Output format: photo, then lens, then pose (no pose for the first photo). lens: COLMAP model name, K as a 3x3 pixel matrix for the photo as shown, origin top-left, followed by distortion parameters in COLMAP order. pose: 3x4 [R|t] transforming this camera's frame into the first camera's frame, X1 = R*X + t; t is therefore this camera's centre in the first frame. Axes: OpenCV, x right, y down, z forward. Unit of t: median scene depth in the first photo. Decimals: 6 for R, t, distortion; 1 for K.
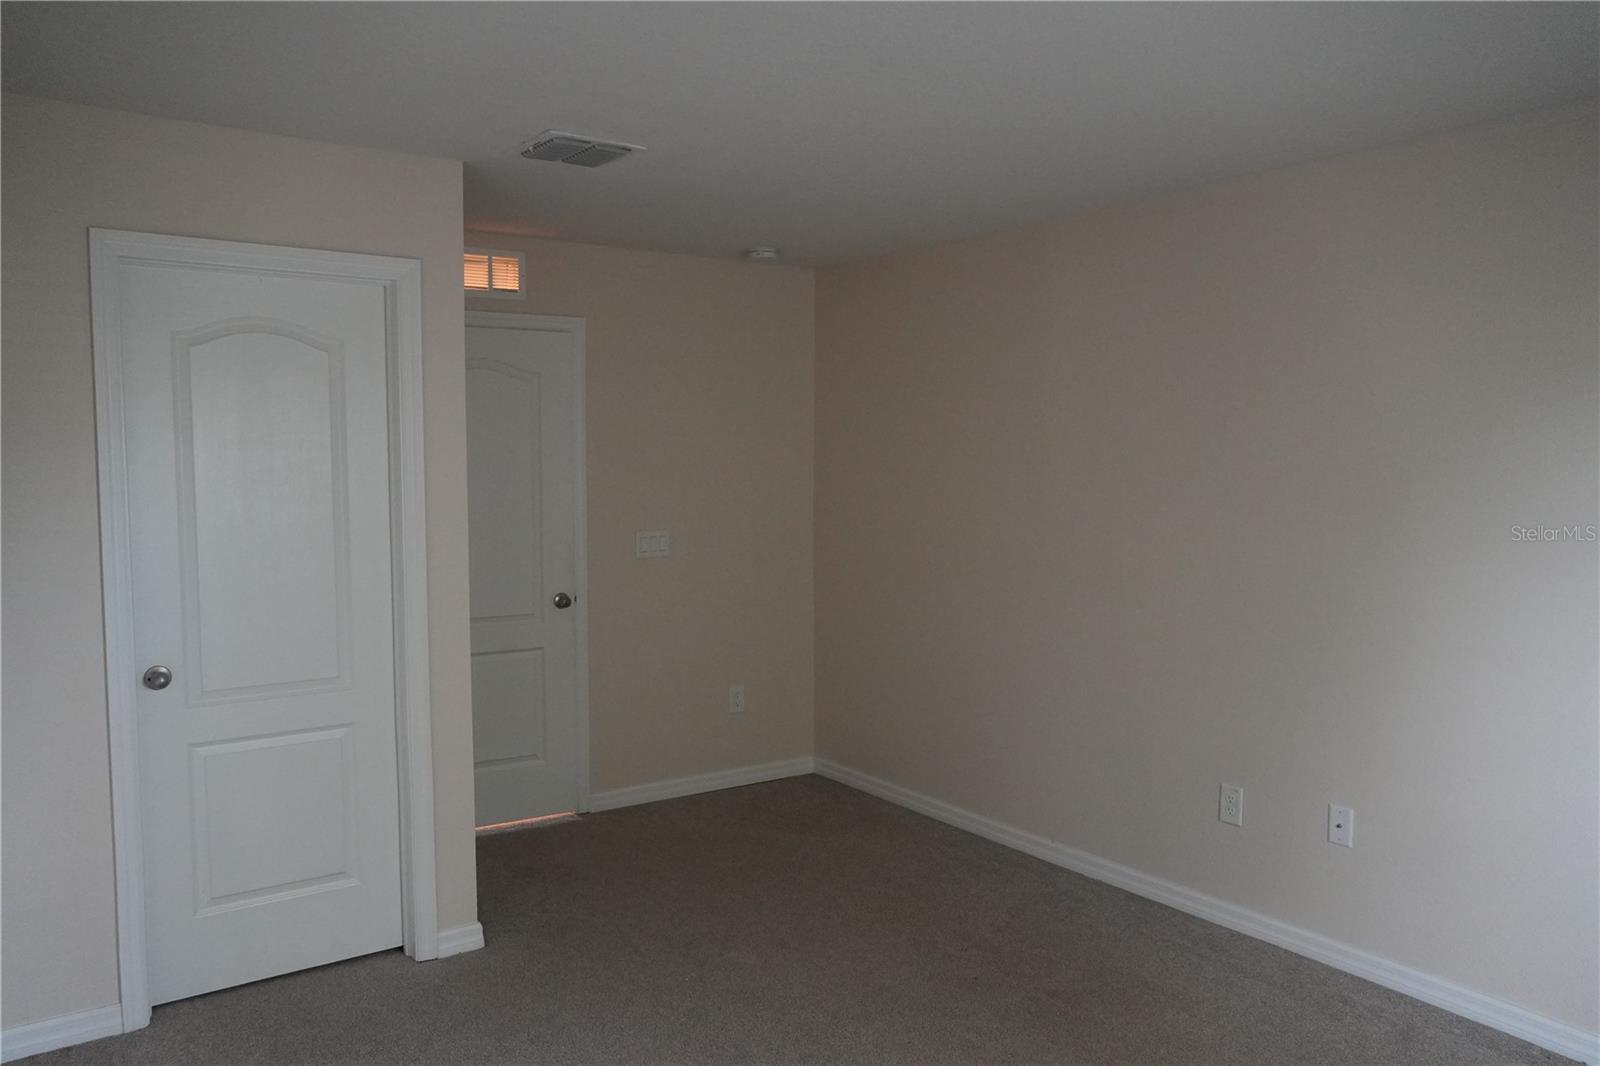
lens RADIAL K [[1238.2, 0, 800.4], [0, 1238.2, 533.2], [0, 0, 1]] dist [-0.002931, 0.004416]
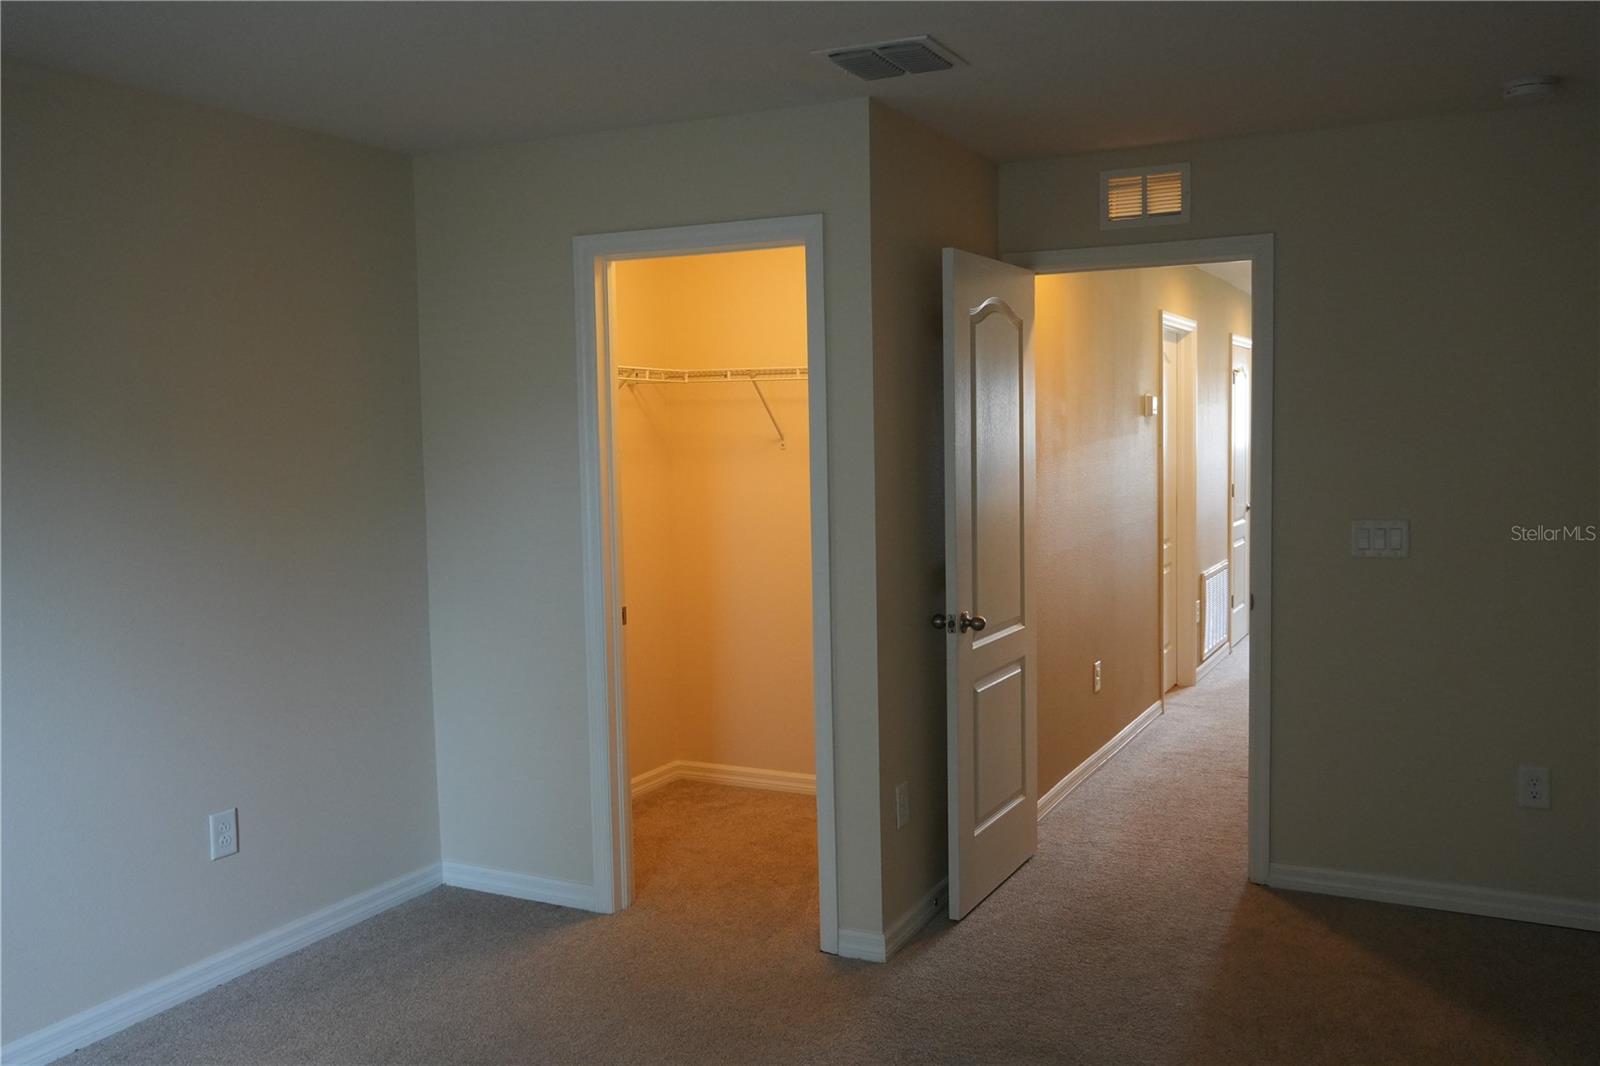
lens RADIAL K [[1369.8, 0, 800.2], [0, 1369.8, 533.6], [0, 0, 1]] dist [0.002235, 0.000378]
pose [[0.458226, 0.059879, -0.886817, 0.461314], [-0.038349, 0.998131, 0.047580, -0.020531], [0.888008, 0.012206, 0.459665, 0.375491]]
